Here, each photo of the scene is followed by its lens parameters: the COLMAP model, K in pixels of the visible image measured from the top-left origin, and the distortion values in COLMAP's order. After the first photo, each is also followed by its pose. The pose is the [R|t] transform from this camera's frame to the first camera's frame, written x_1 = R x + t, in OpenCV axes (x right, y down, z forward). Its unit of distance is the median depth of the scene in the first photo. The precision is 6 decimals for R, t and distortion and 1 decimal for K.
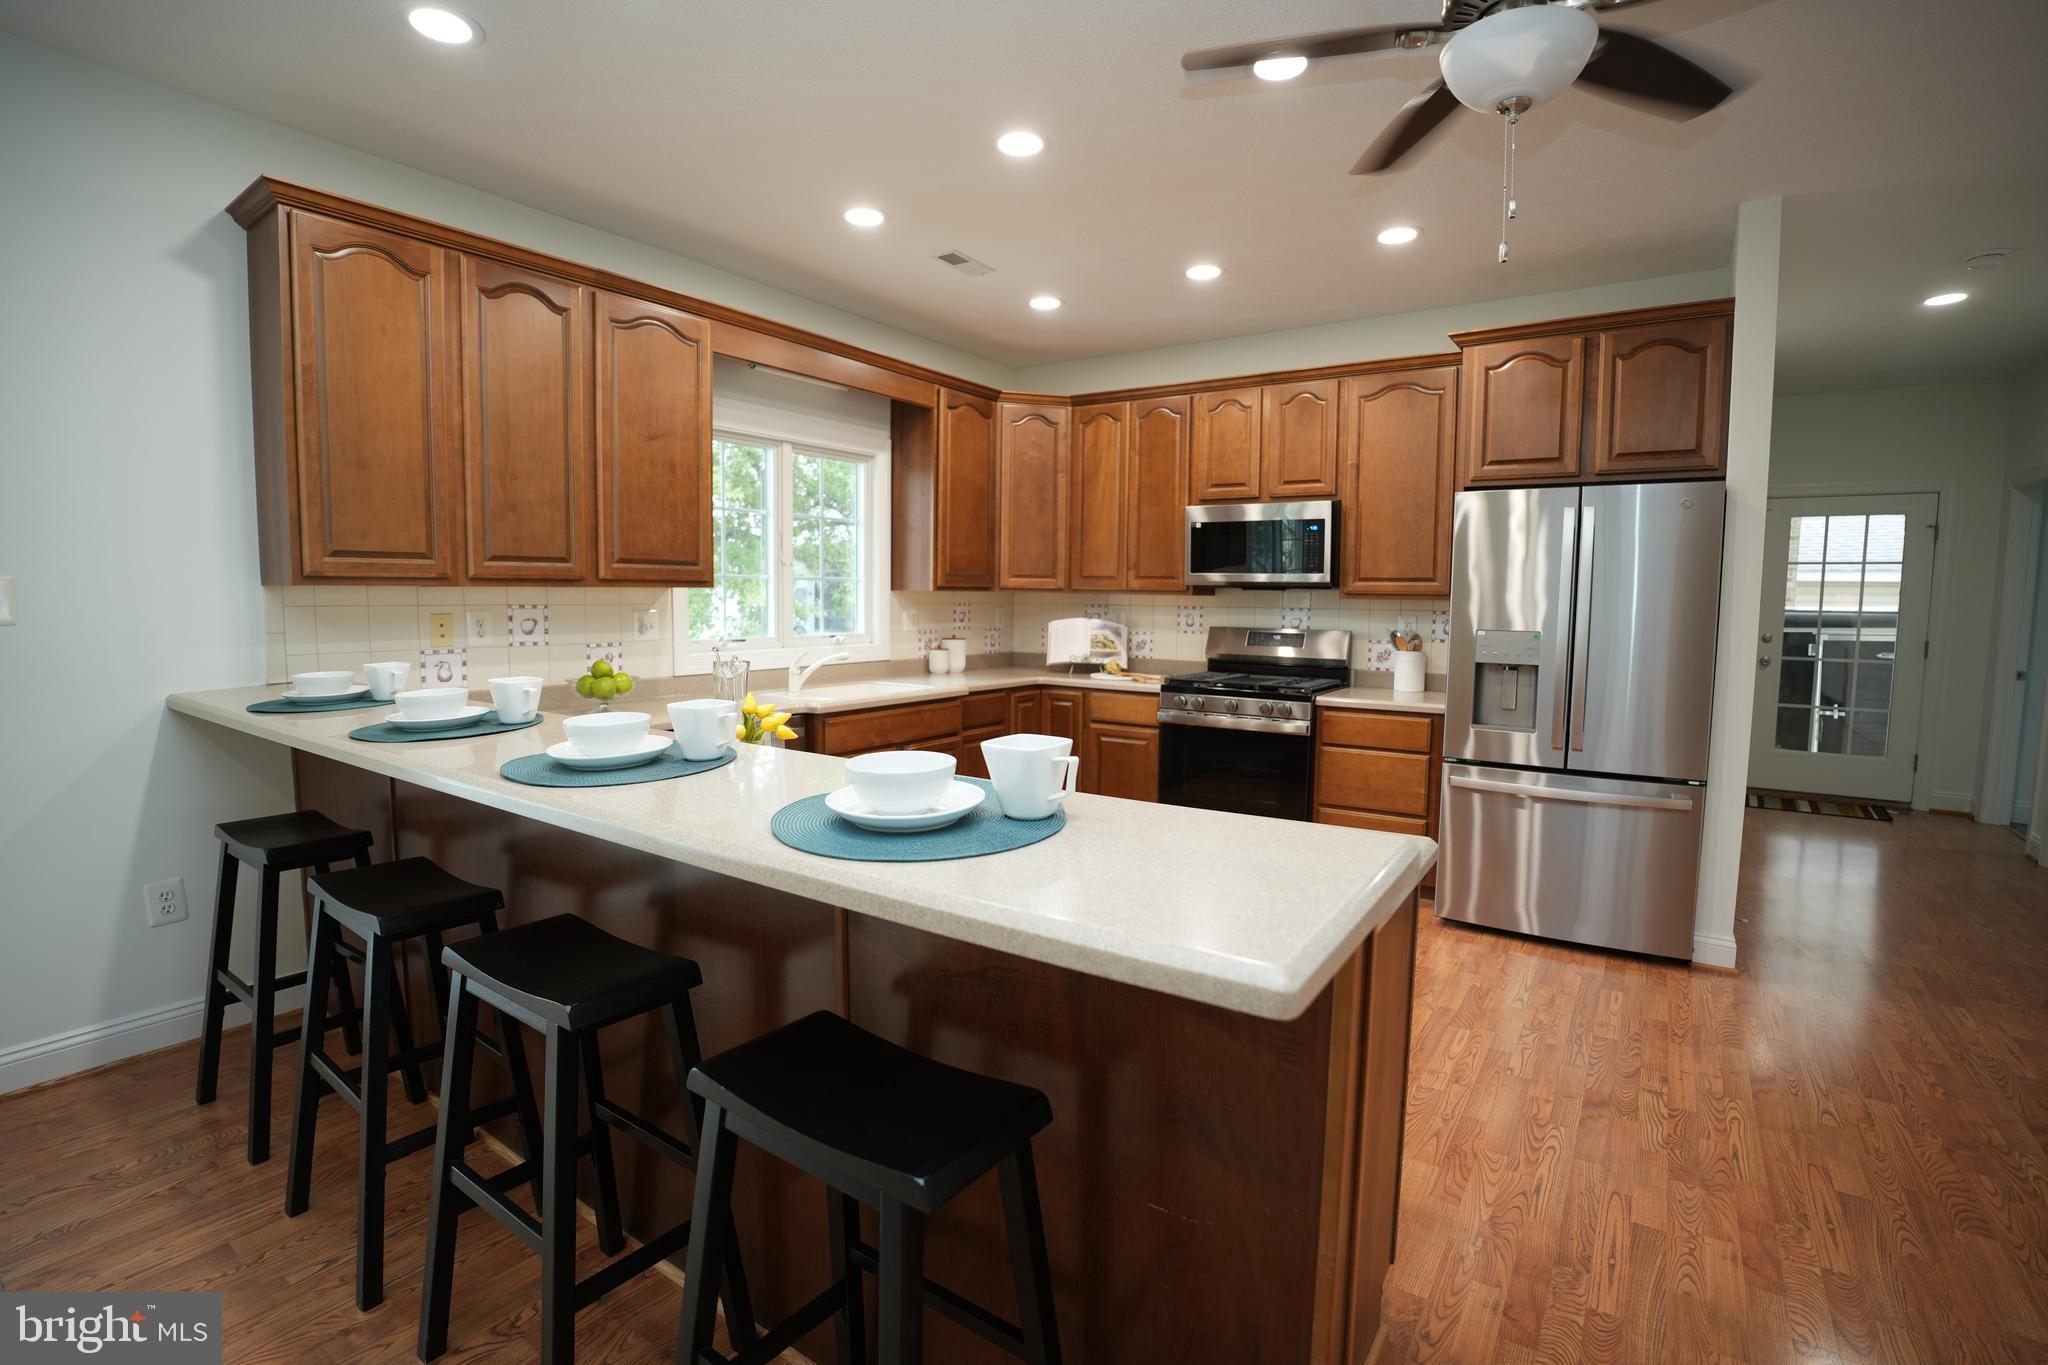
lens RADIAL K [[940.7, 0, 1017.9], [0, 940.7, 674.0], [0, 0, 1]] dist [-0.074433, 0.018664]
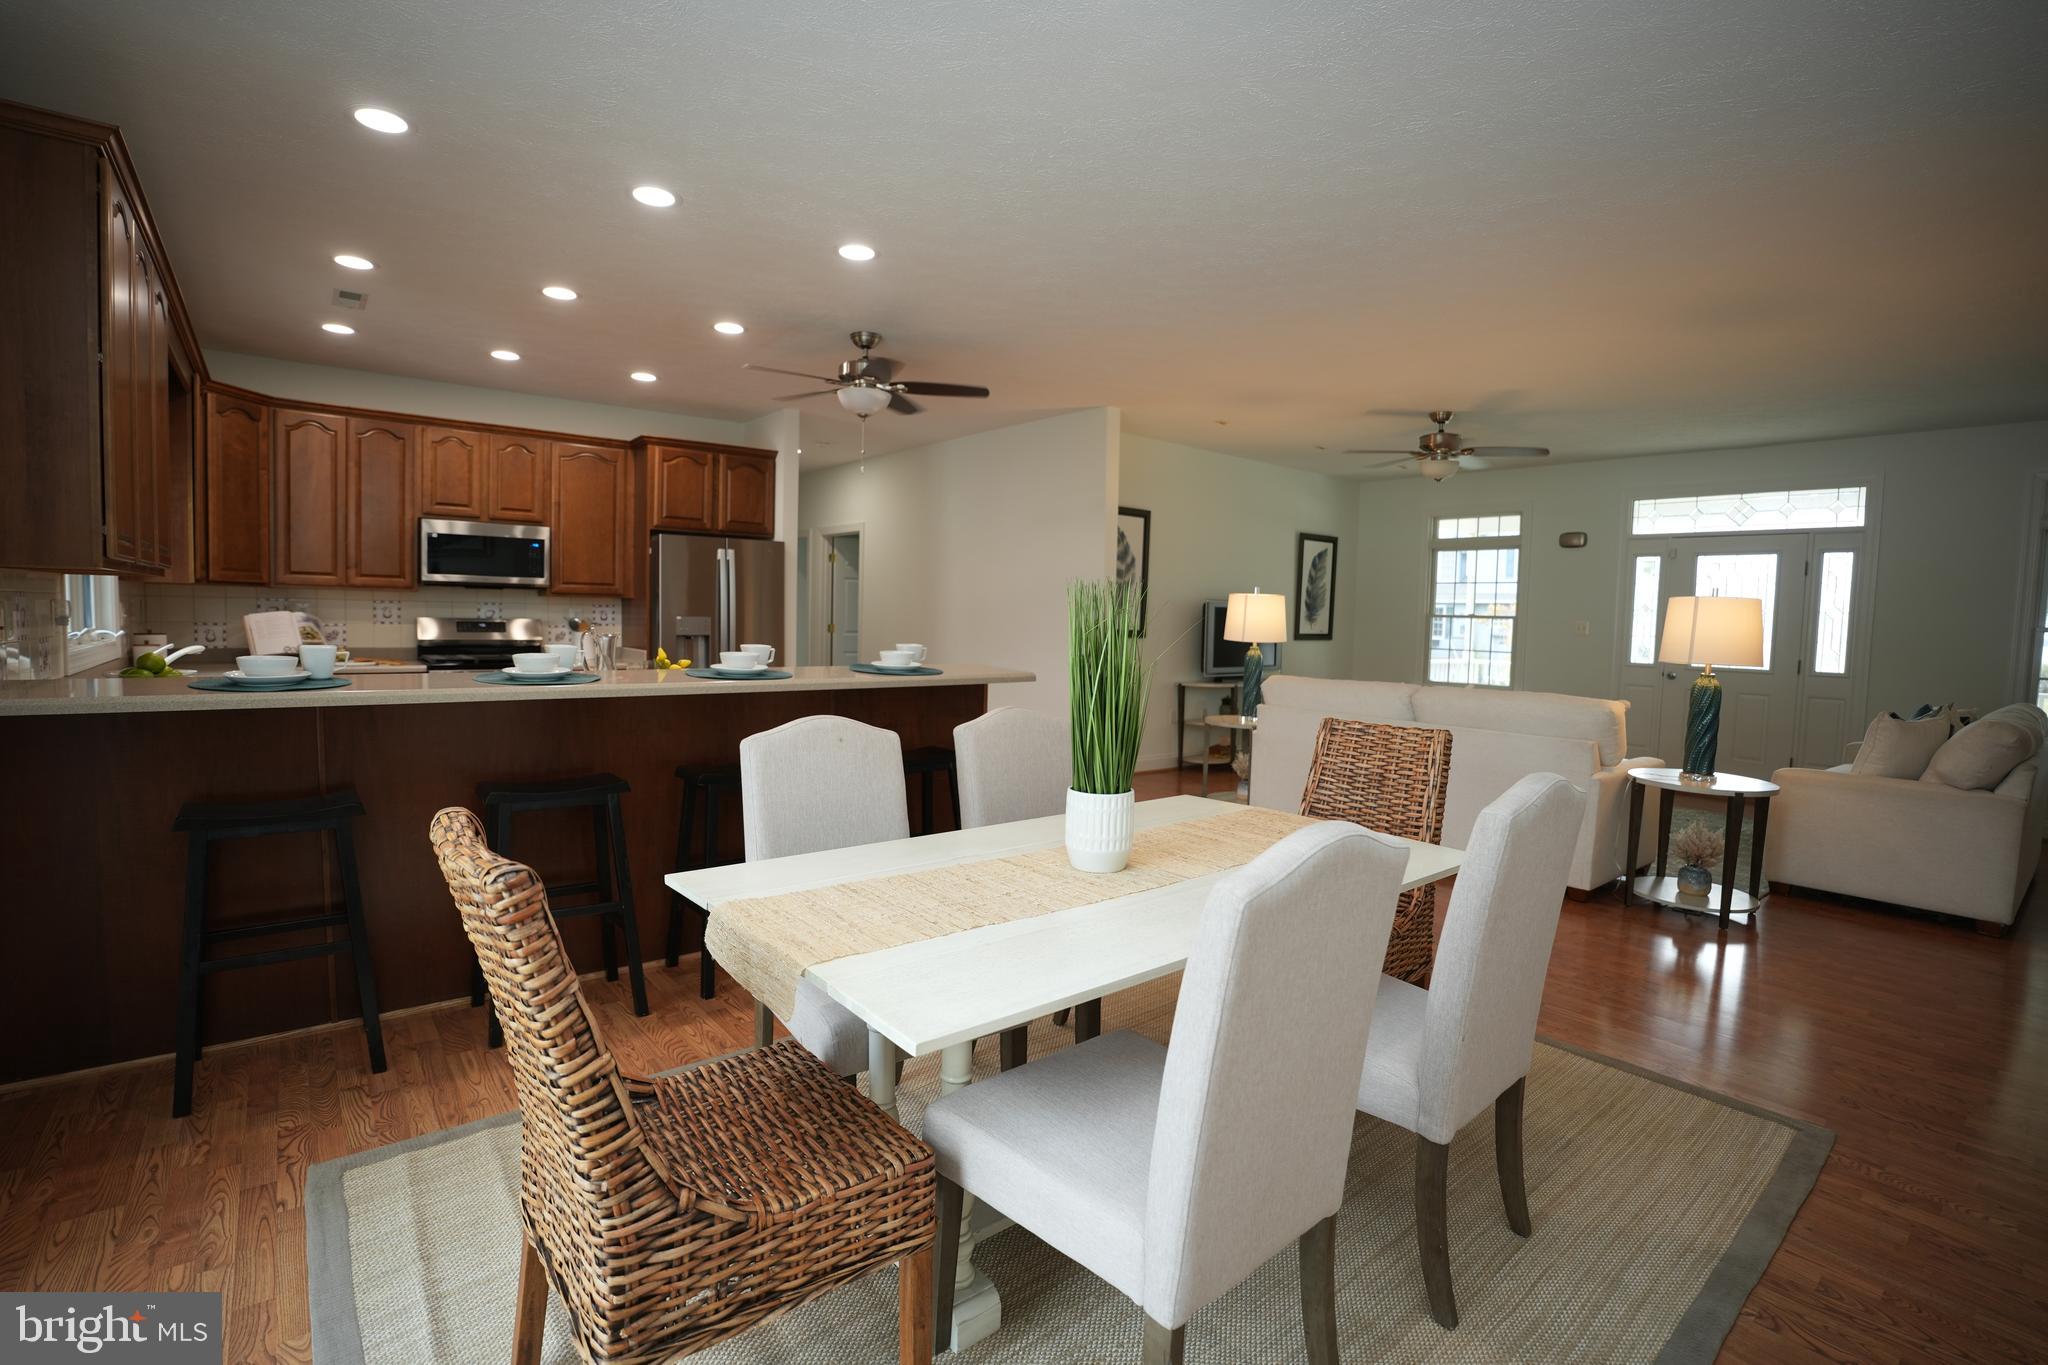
lens RADIAL K [[940.7, 0, 1026.2], [0, 940.7, 685.2], [0, 0, 1]] dist [-0.074433, 0.018664]
pose [[0.270954, -0.074564, 0.959700, -0.789036], [0.056008, 0.996527, 0.061612, 0.008123], [-0.960962, 0.037057, 0.274189, -0.074321]]
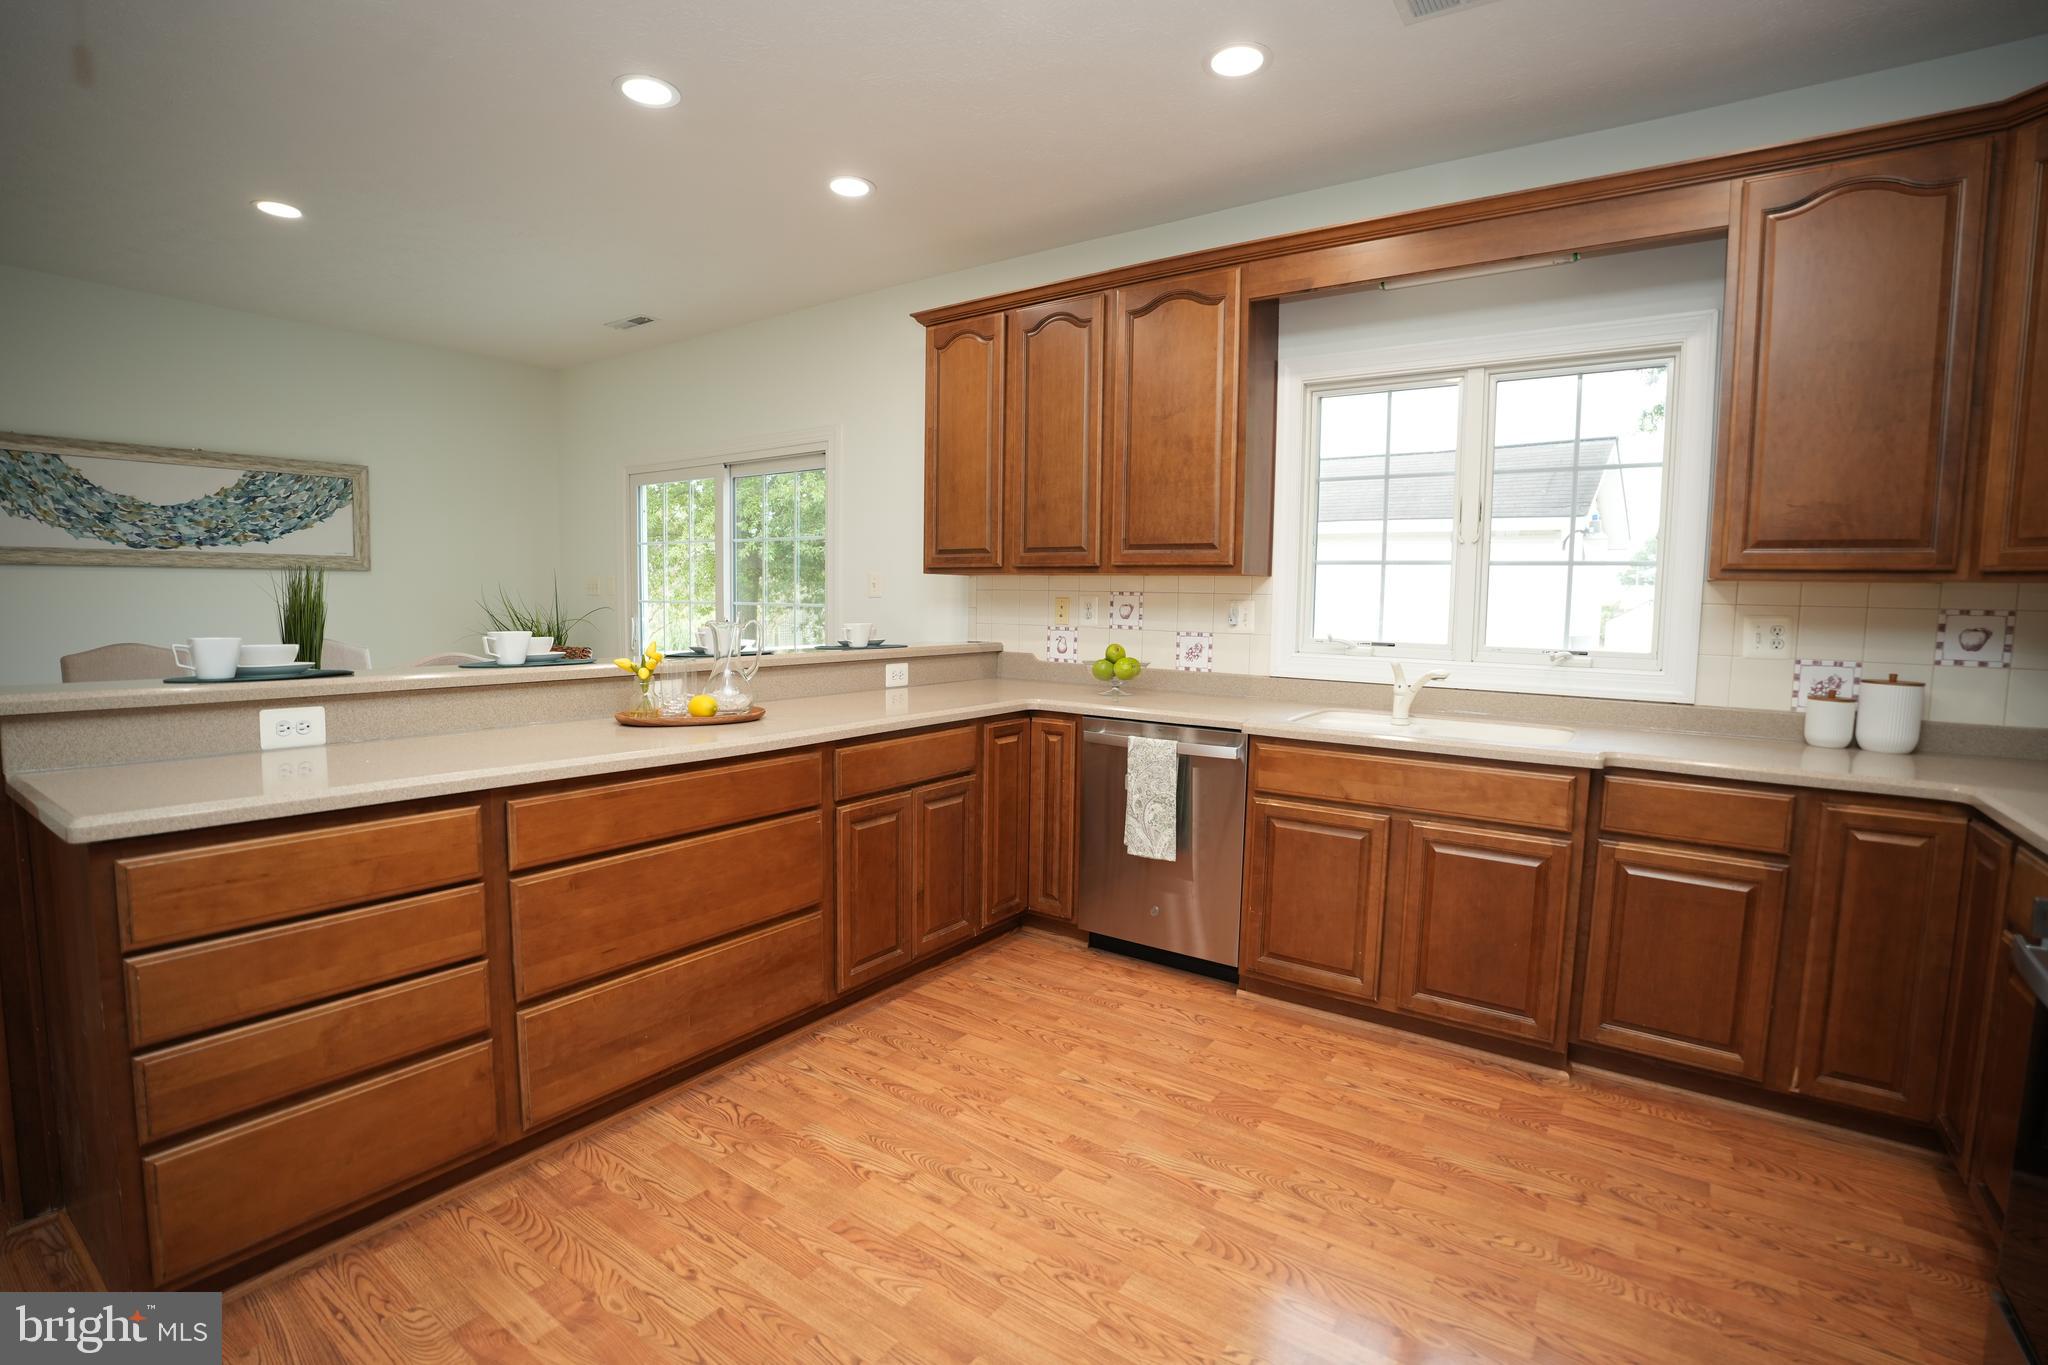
lens RADIAL K [[940.7, 0, 1029.7], [0, 940.7, 680.2], [0, 0, 1]] dist [-0.074433, 0.018664]
pose [[0.000168, 0.081078, -0.996708, 0.443612], [-0.100440, 0.991669, 0.080651, -0.036706], [0.994943, 0.100096, 0.008310, 0.659517]]
